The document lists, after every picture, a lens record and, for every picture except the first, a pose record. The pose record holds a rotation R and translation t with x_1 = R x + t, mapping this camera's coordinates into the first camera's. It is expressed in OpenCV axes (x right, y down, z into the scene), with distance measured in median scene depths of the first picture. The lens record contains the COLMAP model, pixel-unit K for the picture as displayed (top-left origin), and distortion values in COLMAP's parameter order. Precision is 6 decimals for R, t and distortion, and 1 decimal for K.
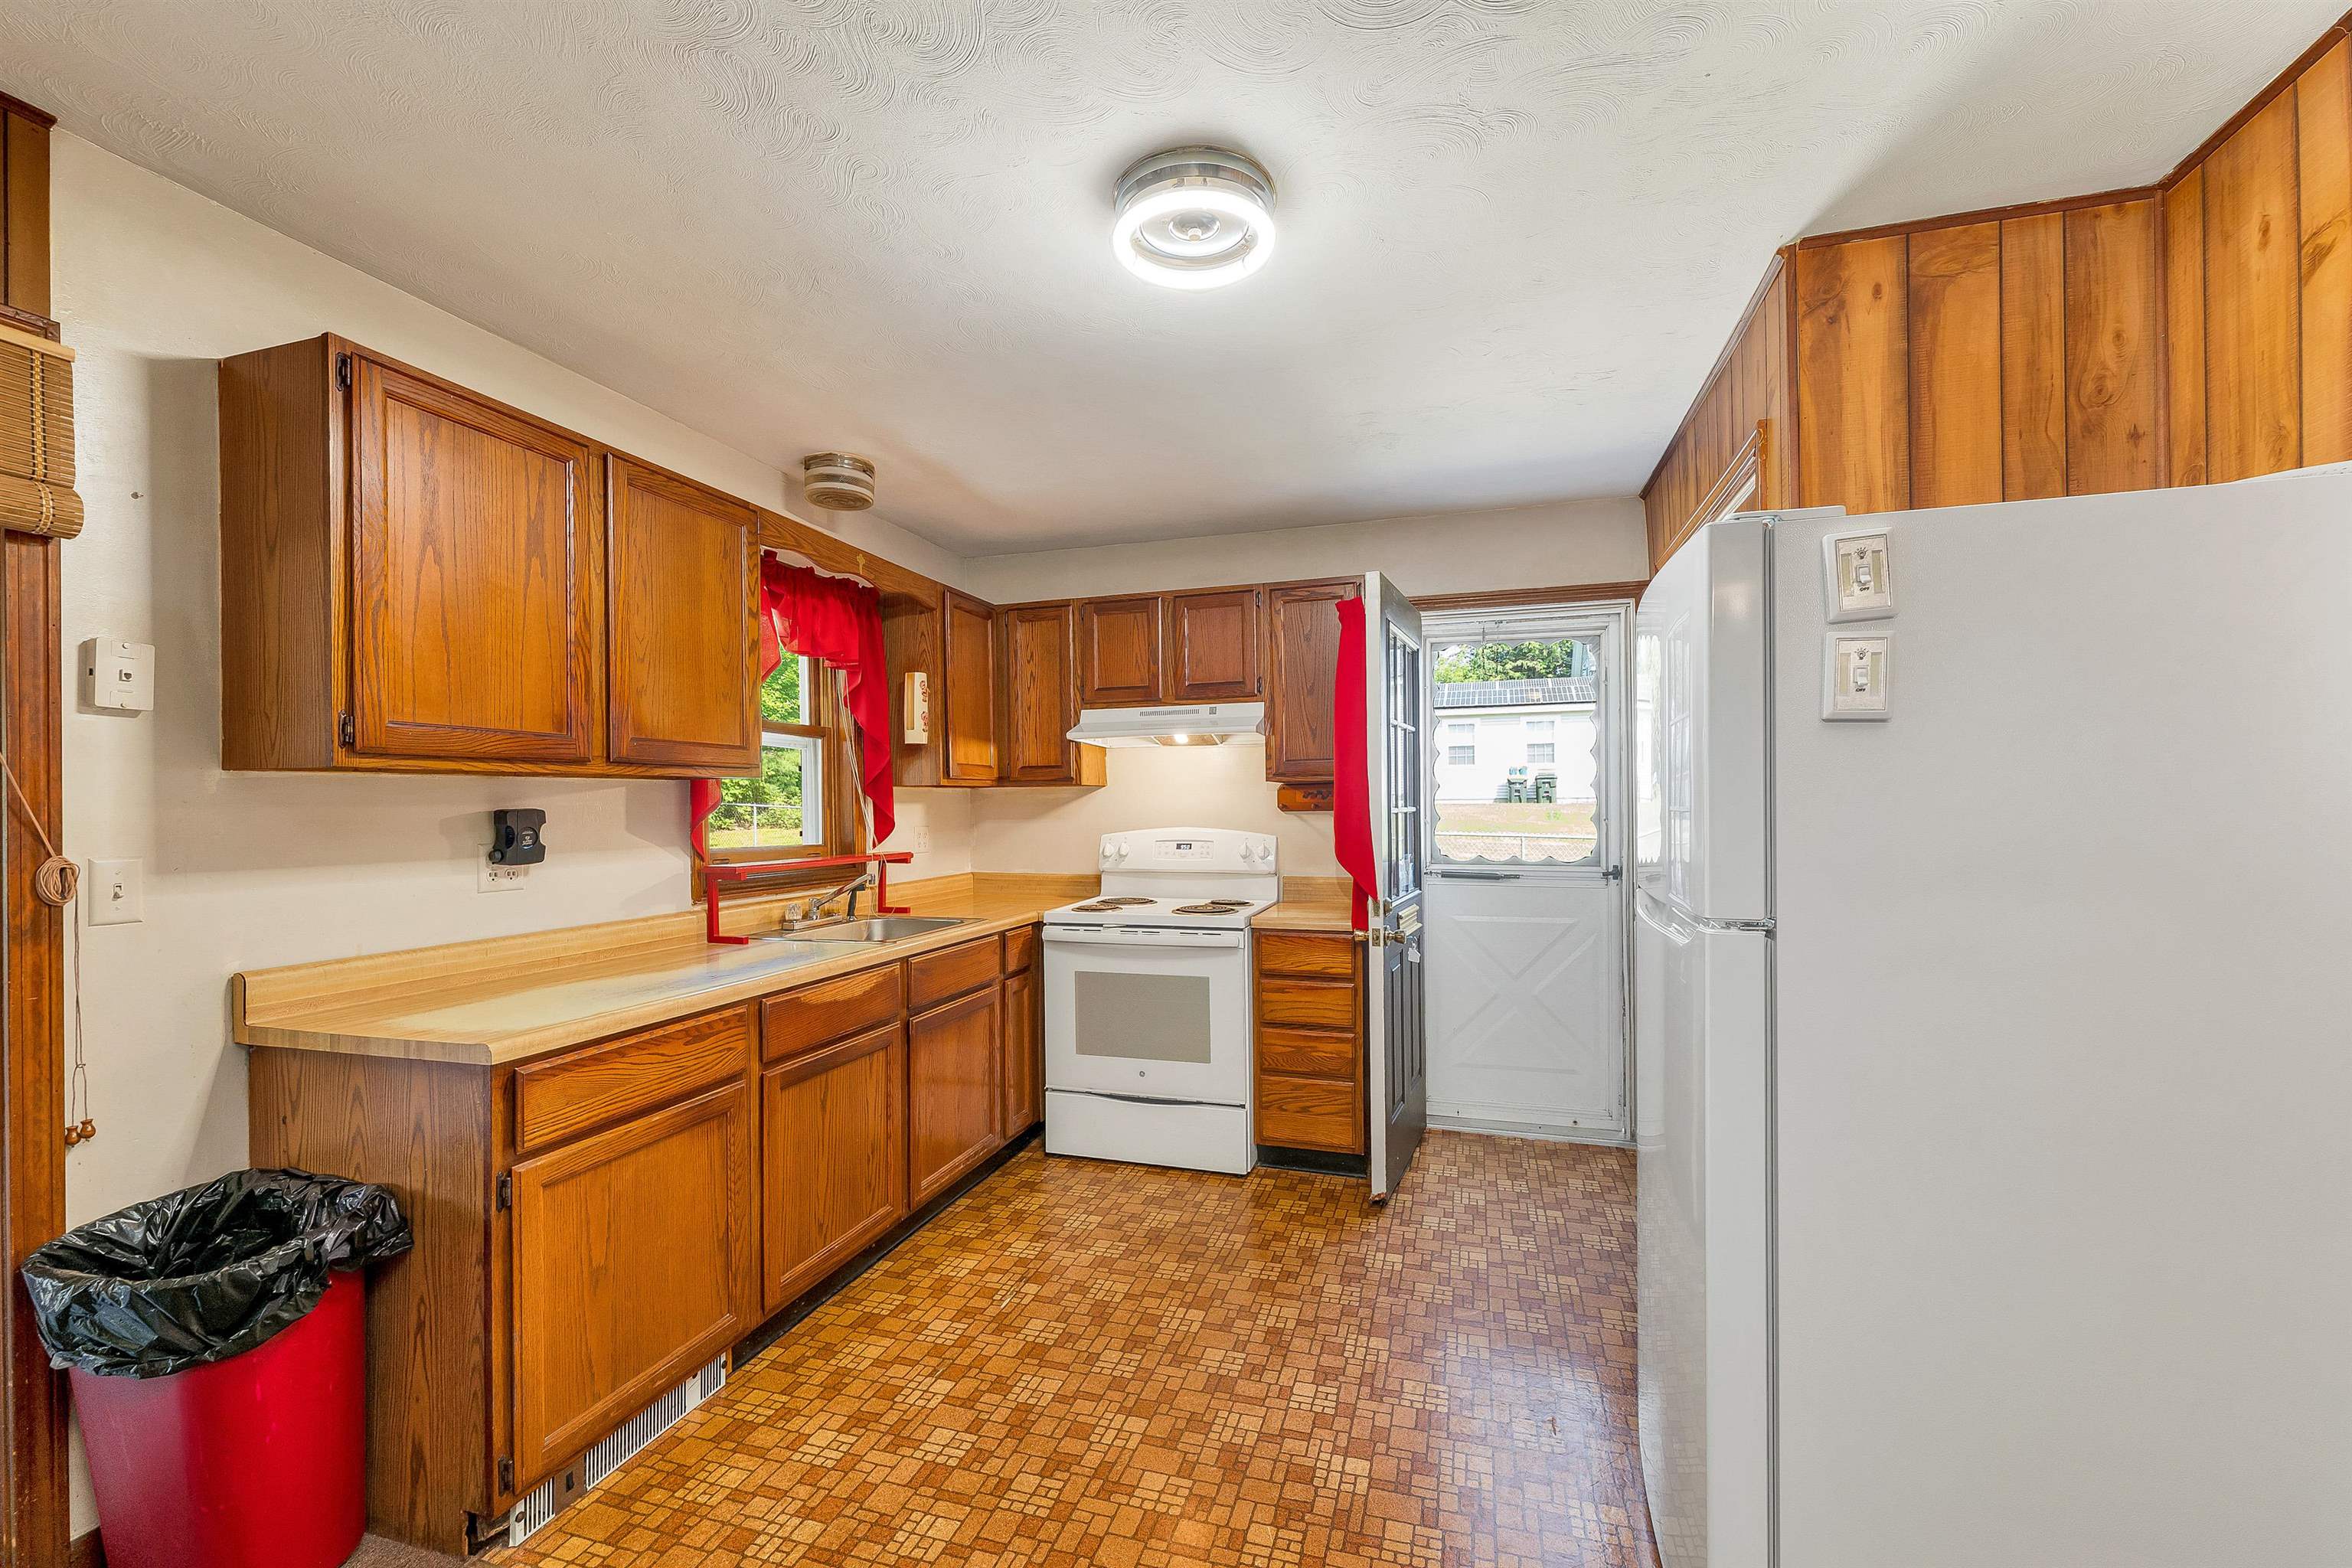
lens RADIAL K [[974.7, 0, 1146.3], [0, 974.7, 791.0], [0, 0, 1]] dist [0.000331, -0.000118]
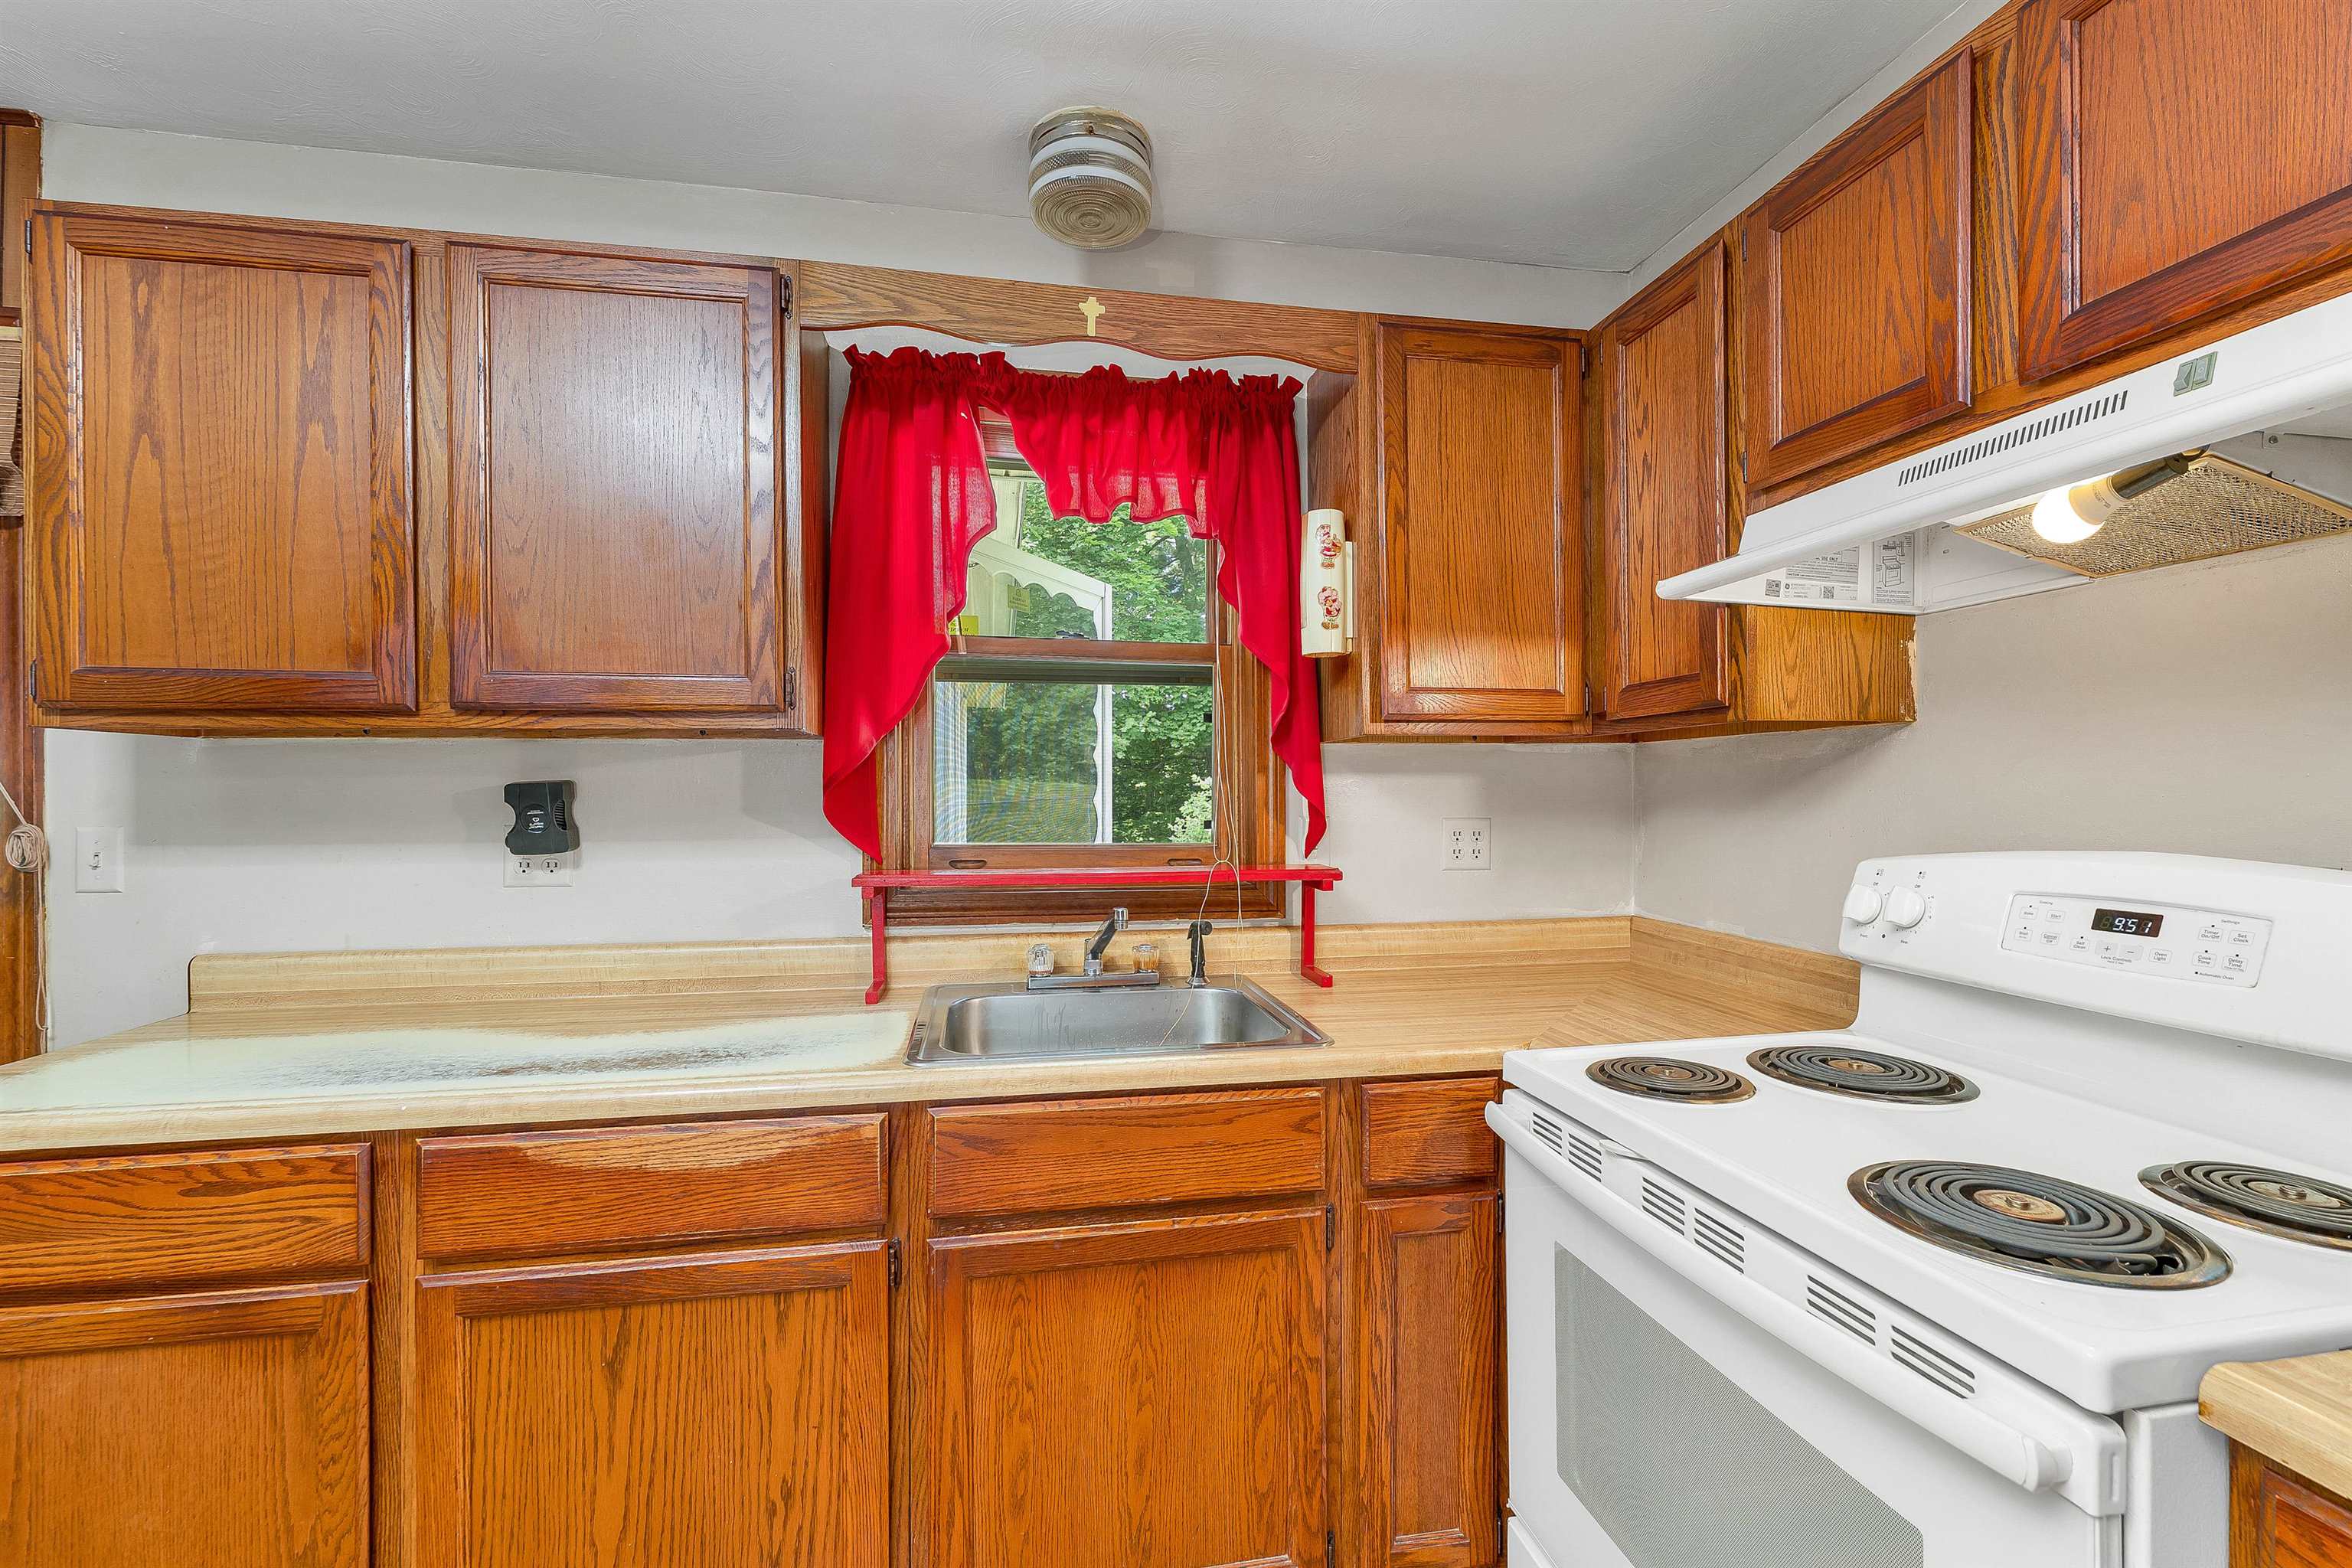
lens RADIAL K [[974.7, 0, 1146.3], [0, 974.7, 791.0], [0, 0, 1]] dist [0.000331, -0.000118]
pose [[0.479166, 0.008131, -0.877687, 0.196697], [0.011326, 0.999817, 0.015446, 0.015761], [0.877651, -0.017342, 0.478986, 0.828072]]
